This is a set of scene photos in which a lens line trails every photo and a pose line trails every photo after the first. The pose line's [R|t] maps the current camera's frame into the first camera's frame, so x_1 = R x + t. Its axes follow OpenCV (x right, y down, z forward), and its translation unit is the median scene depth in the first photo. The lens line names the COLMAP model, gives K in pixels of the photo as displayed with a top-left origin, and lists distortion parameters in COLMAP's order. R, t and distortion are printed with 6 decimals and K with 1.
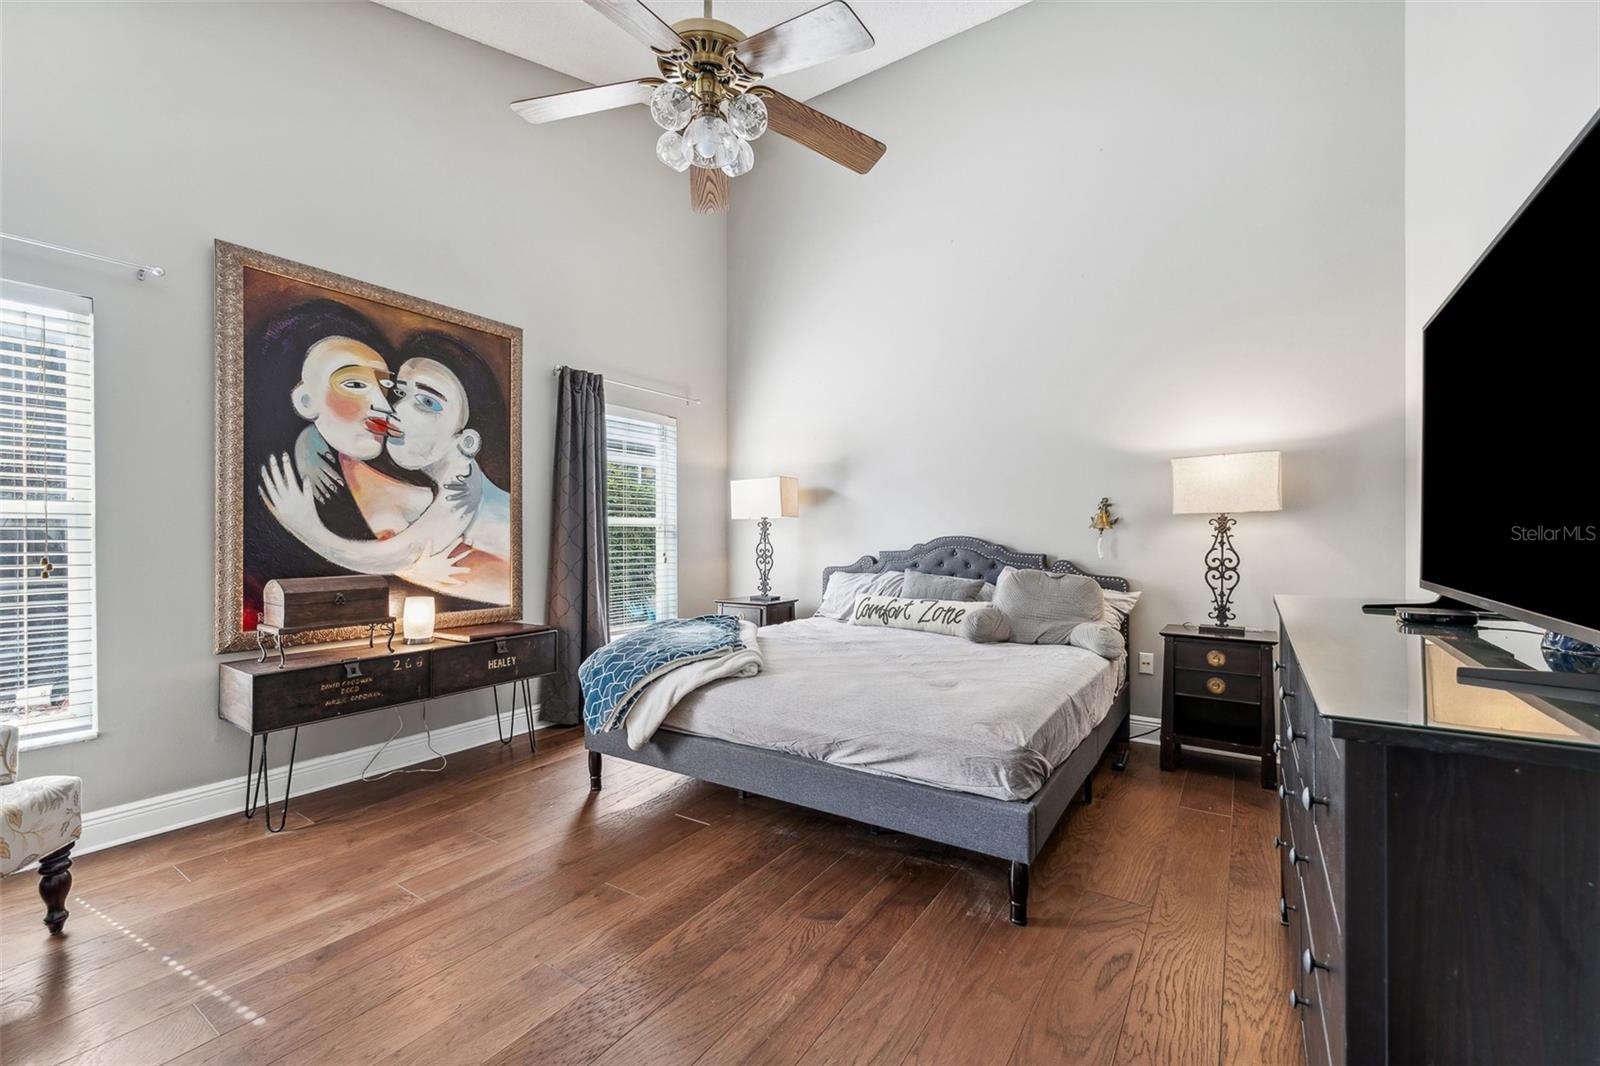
lens RADIAL K [[655.5, 0, 798.6], [0, 655.5, 538.9], [0, 0, 1]] dist [0.000161, -0.000188]
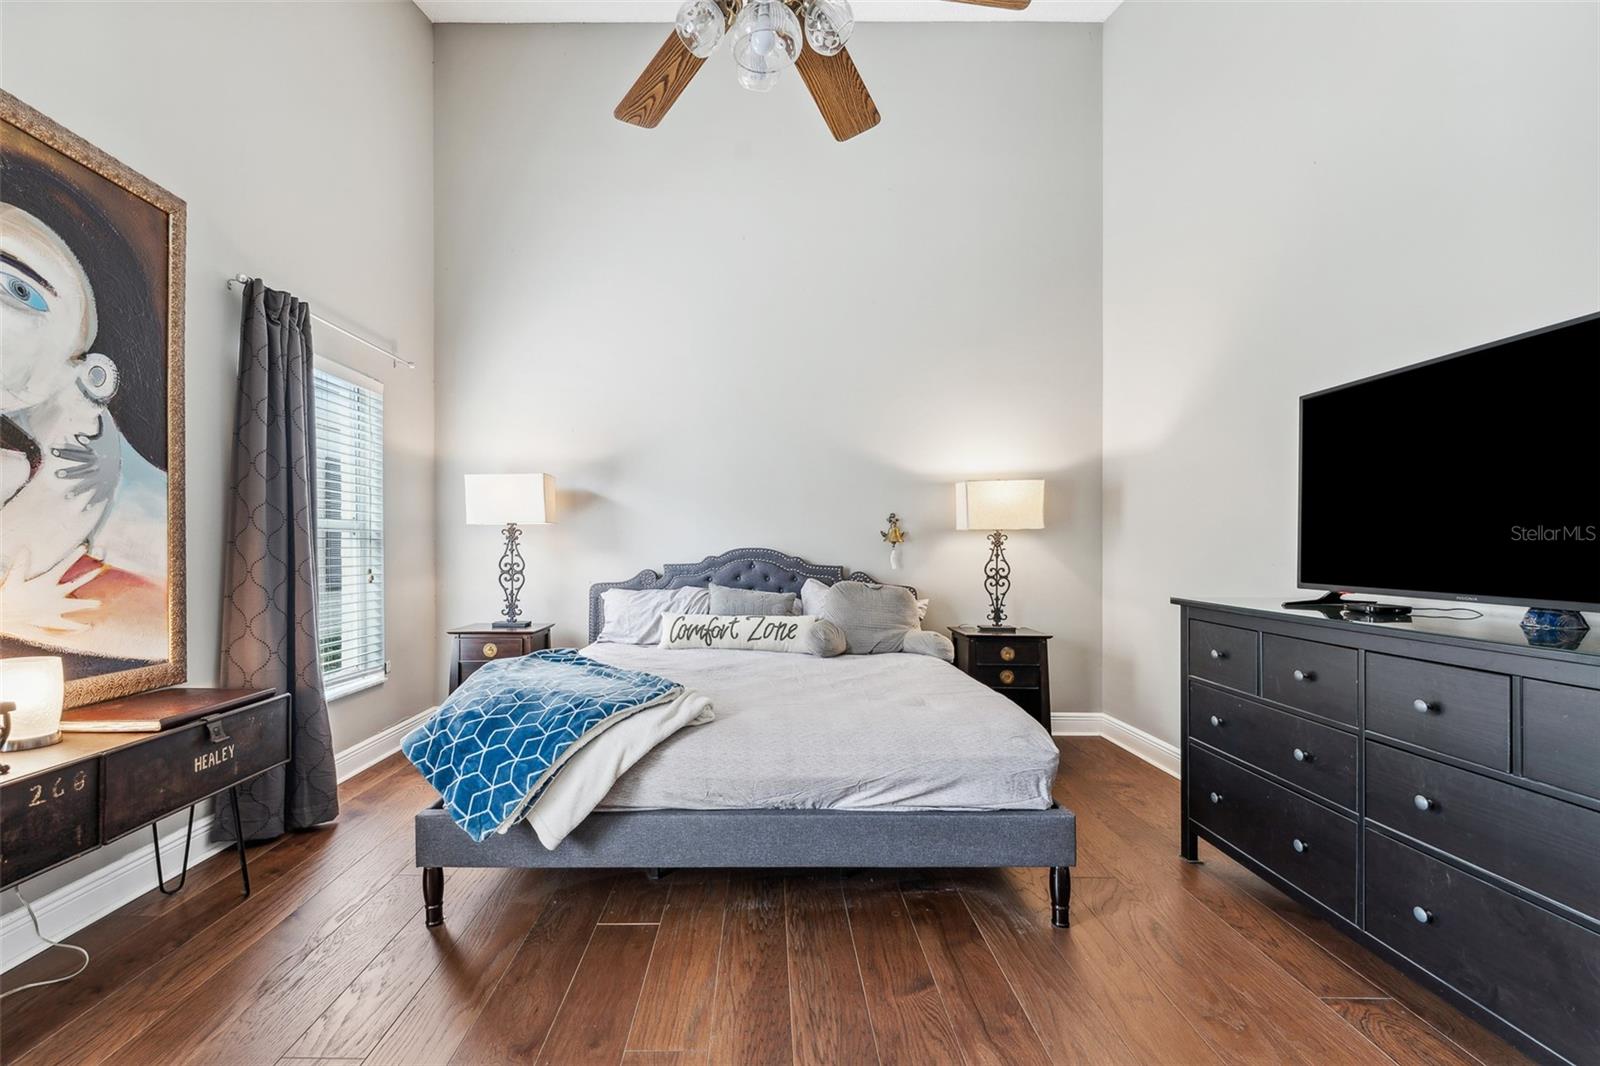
lens RADIAL K [[671.9, 0, 798.0], [0, 671.9, 551.3], [0, 0, 1]] dist [-0.001328, -0.000083]
pose [[0.836266, 0.002775, 0.548317, -0.314448], [-0.002929, 0.999996, -0.000594, 0.001056], [-0.548316, -0.001109, 0.836271, 0.186966]]
